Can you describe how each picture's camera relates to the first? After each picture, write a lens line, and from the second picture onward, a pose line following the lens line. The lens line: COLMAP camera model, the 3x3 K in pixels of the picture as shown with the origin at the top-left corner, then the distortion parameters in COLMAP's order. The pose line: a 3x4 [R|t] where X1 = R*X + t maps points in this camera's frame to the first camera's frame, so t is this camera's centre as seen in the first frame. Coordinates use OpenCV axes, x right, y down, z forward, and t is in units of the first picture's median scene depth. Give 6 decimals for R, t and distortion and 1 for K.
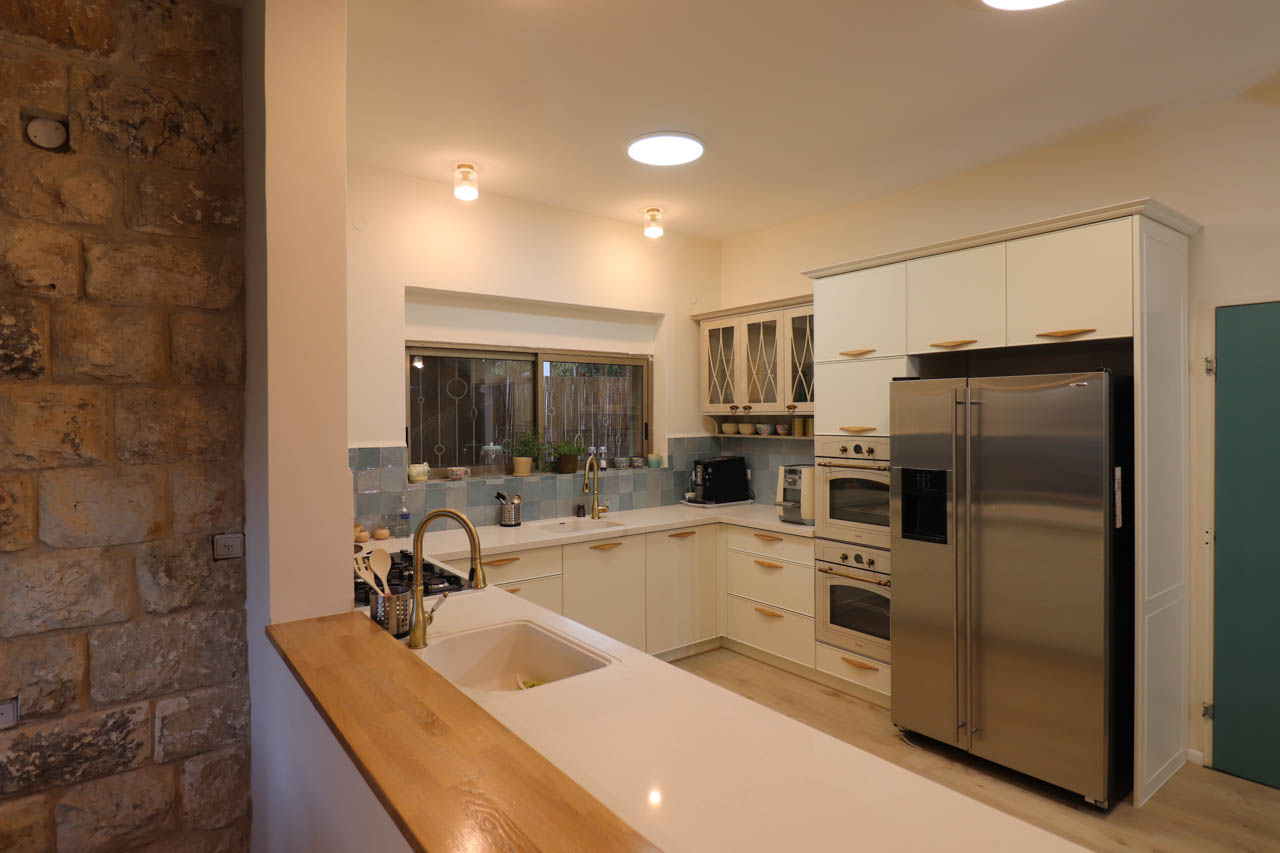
lens RADIAL K [[688.7, 0, 640.9], [0, 688.7, 415.0], [0, 0, 1]] dist [-0.004969, -0.002065]
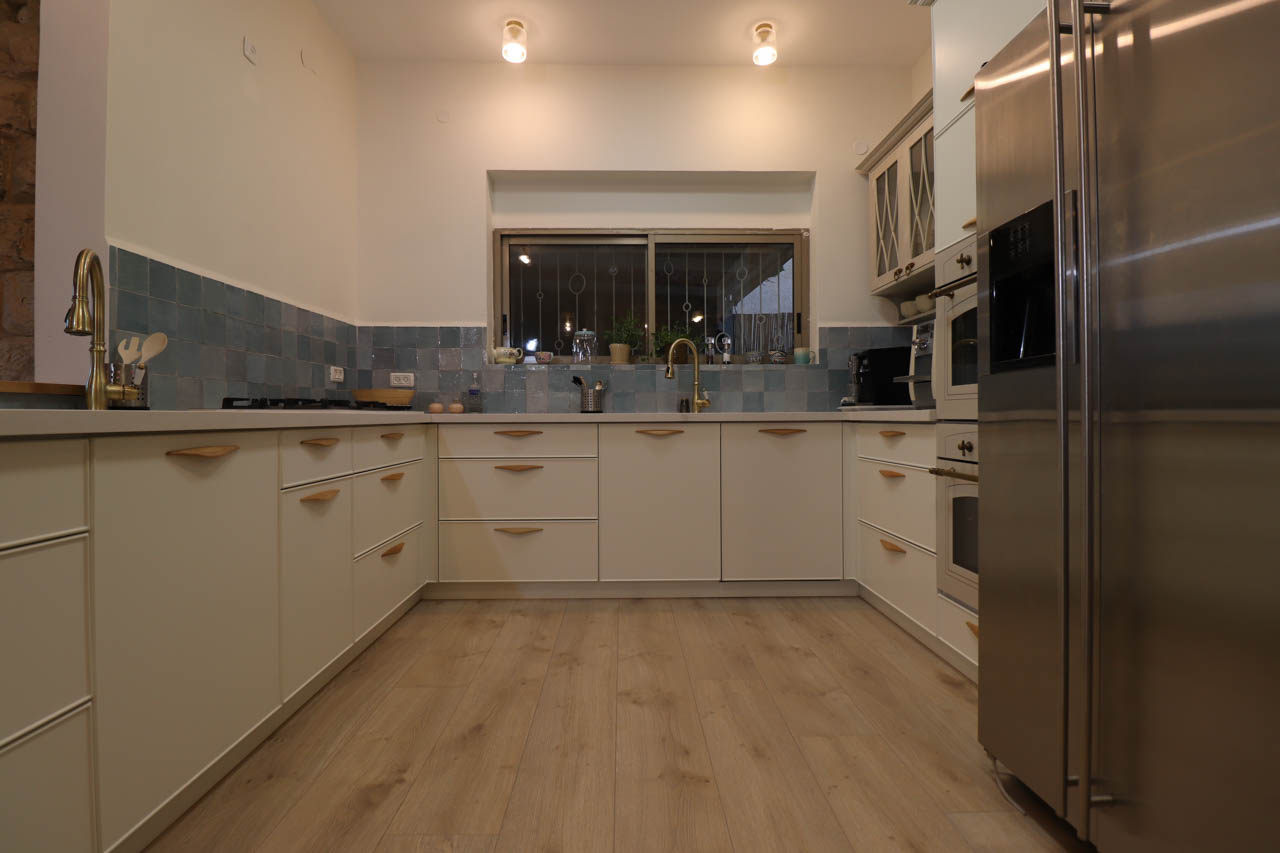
lens RADIAL K [[599.1, 0, 632.6], [0, 599.1, 414.0], [0, 0, 1]] dist [-0.008549, -0.003414]
pose [[0.800511, -0.000967, -0.599317, 0.328204], [-0.001827, 0.999990, -0.004053, 0.160455], [0.599315, 0.004340, 0.800502, 0.382302]]
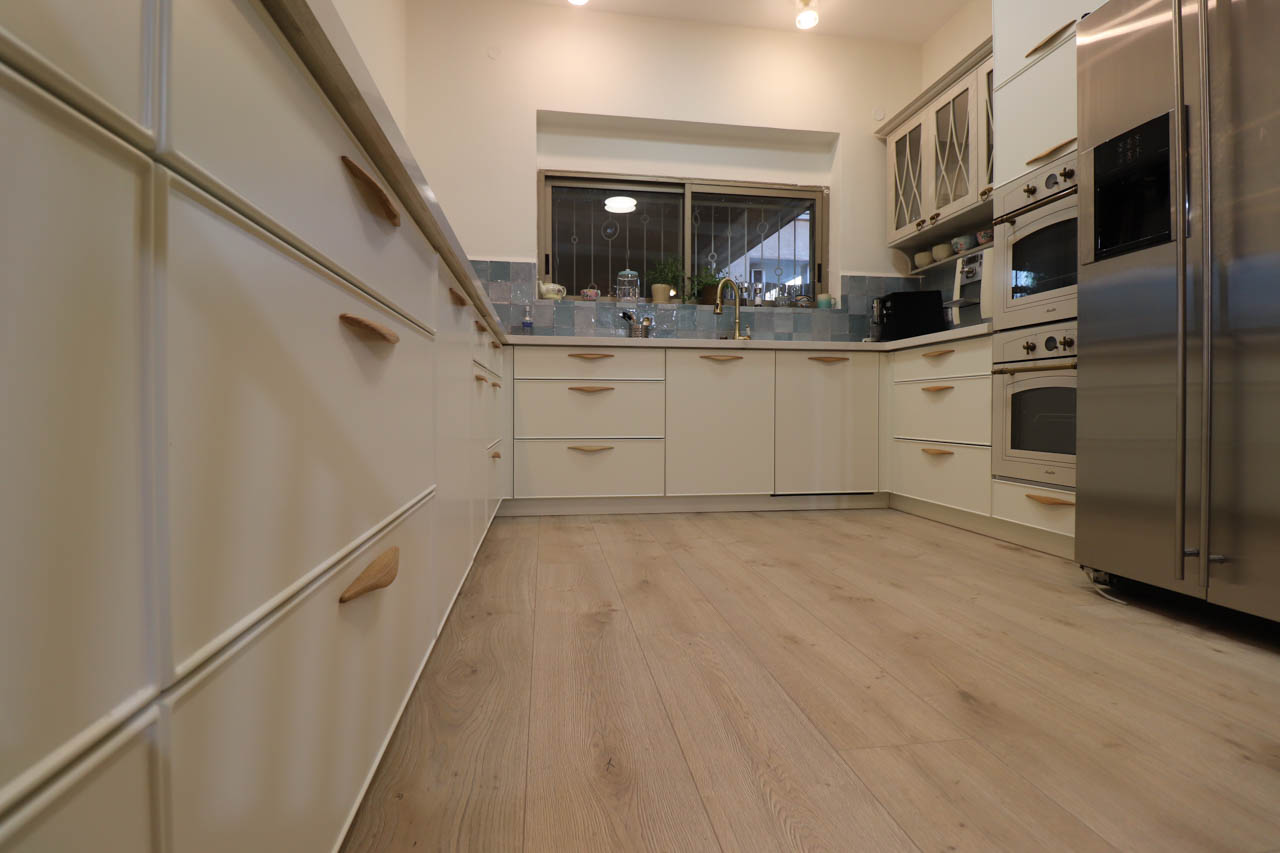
lens RADIAL K [[599.1, 0, 633.1], [0, 599.1, 412.1], [0, 0, 1]] dist [-0.008549, -0.003414]
pose [[0.870748, 0.011534, -0.491594, 0.215648], [-0.009128, 0.999932, 0.007294, 0.239335], [0.491644, -0.001864, 0.870794, 0.252943]]
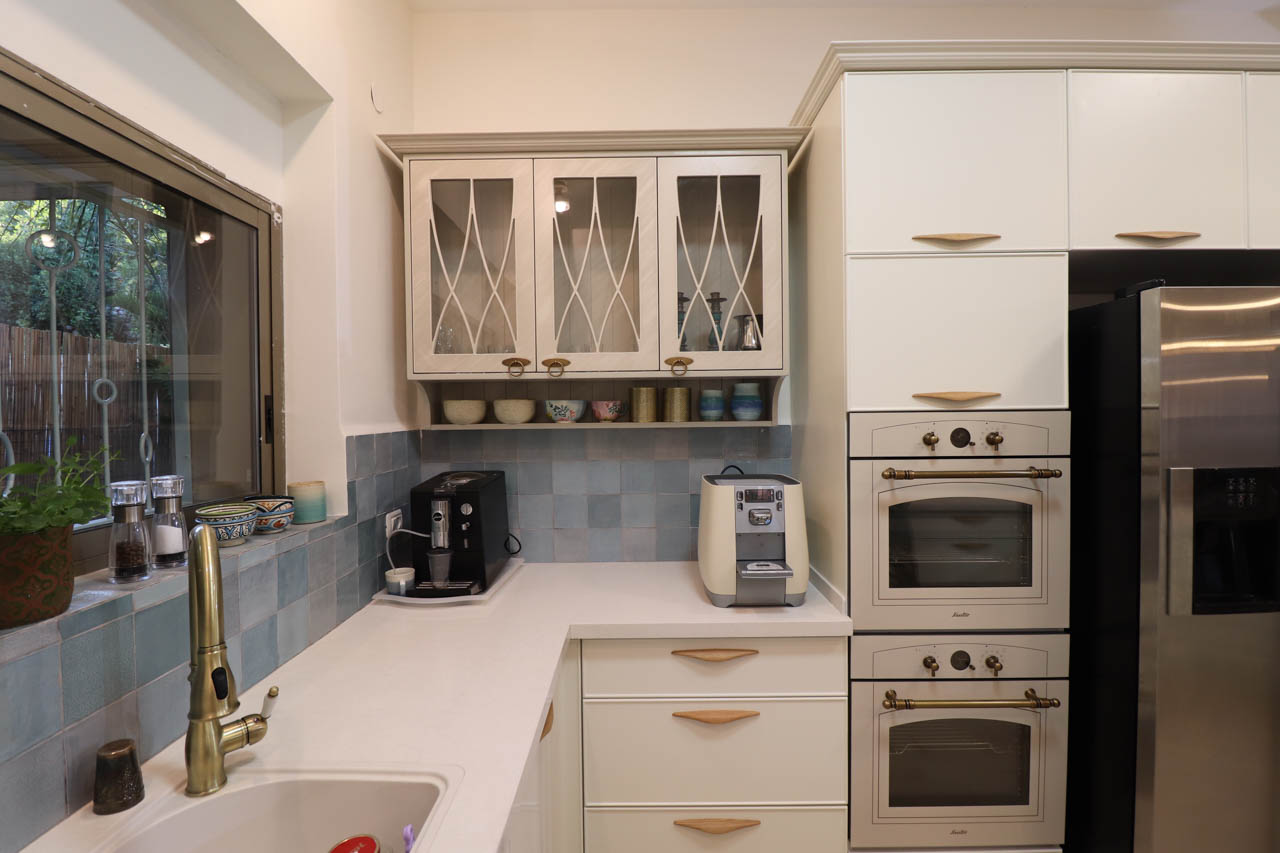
lens RADIAL K [[599.1, 0, 634.2], [0, 599.1, 421.0], [0, 0, 1]] dist [-0.008549, -0.003414]
pose [[0.618205, -0.013744, 0.785896, -0.139163], [0.008829, 0.999905, 0.010541, 0.027256], [-0.785967, 0.000422, 0.618268, 0.800214]]
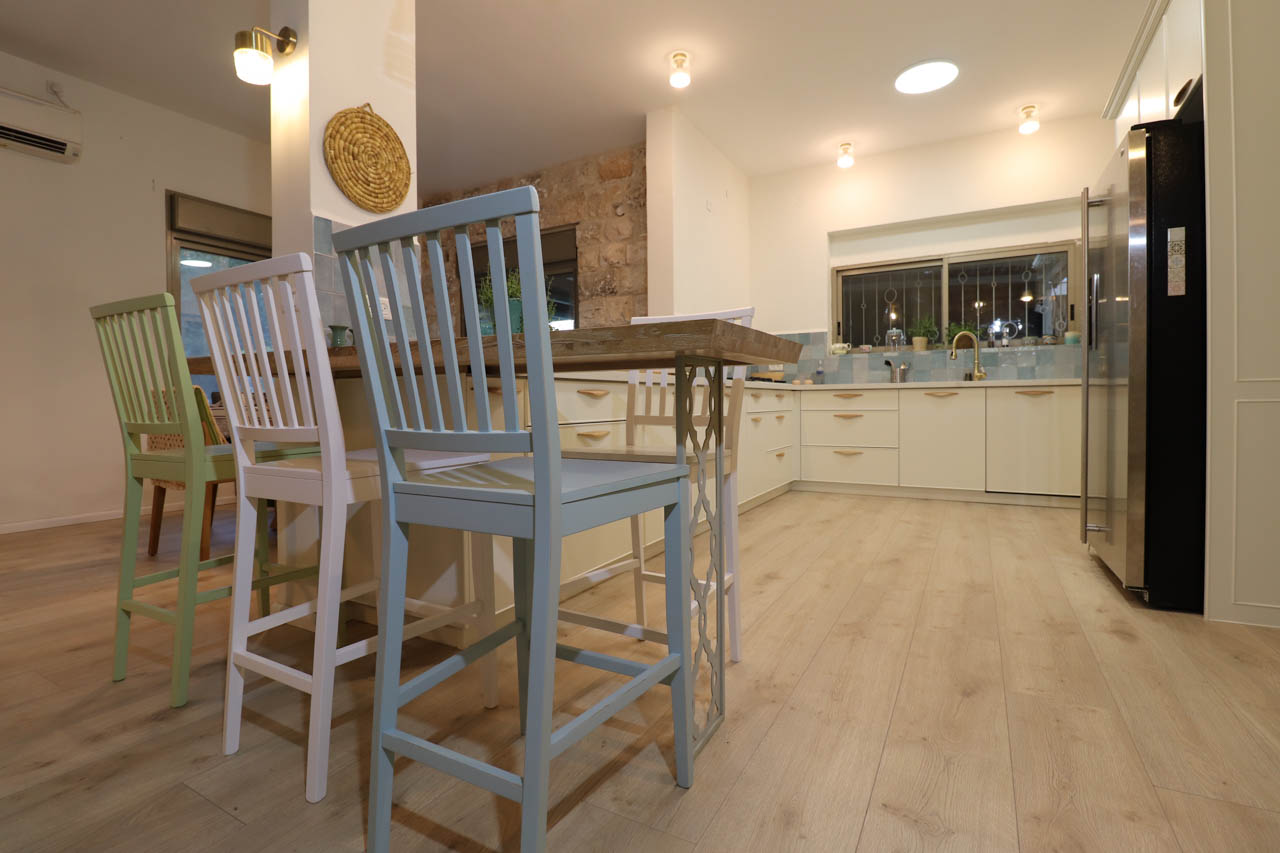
lens RADIAL K [[599.1, 0, 631.5], [0, 599.1, 415.1], [0, 0, 1]] dist [-0.008549, -0.003414]
pose [[0.381496, 0.018956, -0.924176, 0.716119], [0.004274, 0.999743, 0.022270, 0.189408], [0.924361, -0.012446, 0.381317, 0.030286]]
